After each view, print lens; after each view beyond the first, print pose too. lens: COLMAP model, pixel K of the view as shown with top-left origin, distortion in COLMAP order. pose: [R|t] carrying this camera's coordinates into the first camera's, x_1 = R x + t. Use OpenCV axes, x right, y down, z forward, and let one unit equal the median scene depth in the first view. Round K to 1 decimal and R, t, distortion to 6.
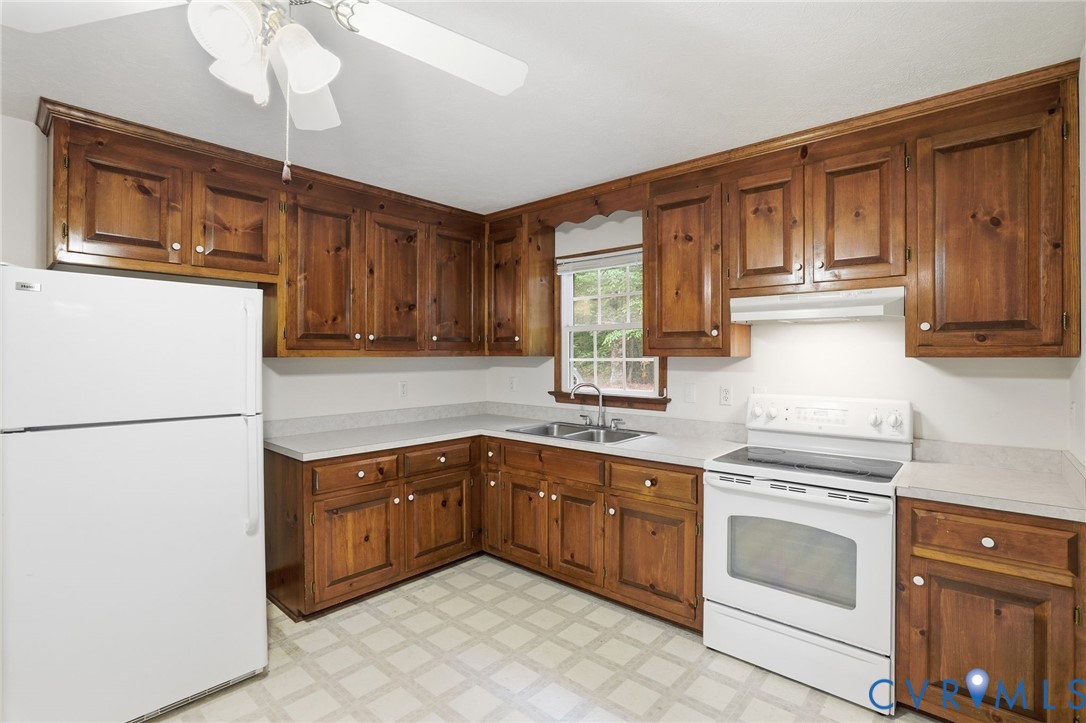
lens RADIAL K [[511.8, 0, 541.1], [0, 511.8, 356.4], [0, 0, 1]] dist [-0.051618, 0.021061]
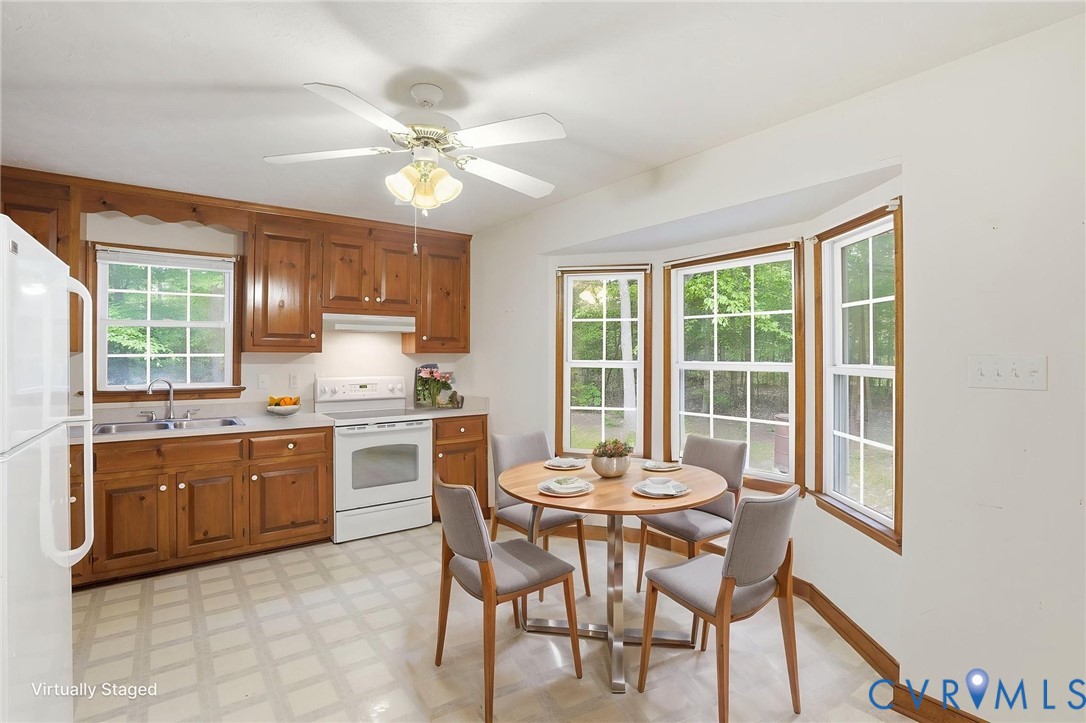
lens RADIAL K [[511.8, 0, 531.0], [0, 511.8, 353.4], [0, 0, 1]] dist [-0.051618, 0.021061]
pose [[0.227130, 0.002558, 0.973861, -0.970966], [0.000155, 0.999996, -0.002663, 0.007679], [-0.973864, 0.000756, 0.227129, 0.078864]]
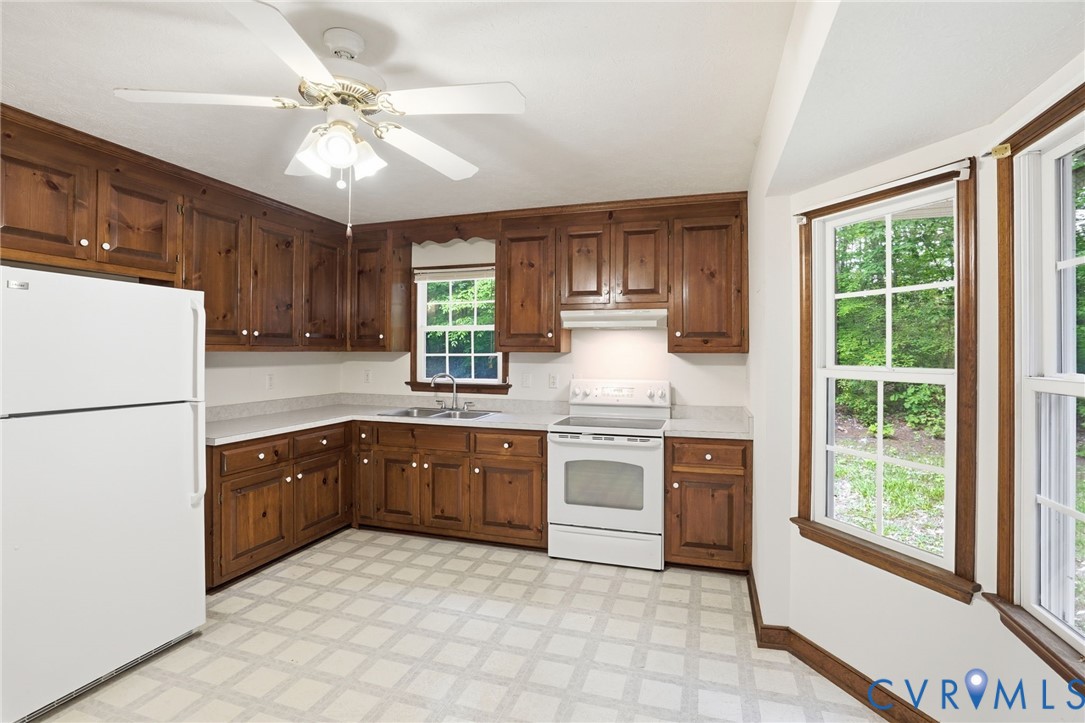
lens RADIAL K [[511.3, 0, 541.4], [0, 511.3, 351.5], [0, 0, 1]] dist [-0.051618, 0.021061]
pose [[0.915240, 0.004565, 0.402883, -0.258024], [-0.003228, 0.999987, -0.003997, 0.004398], [-0.402896, 0.002358, 0.915243, -0.285518]]
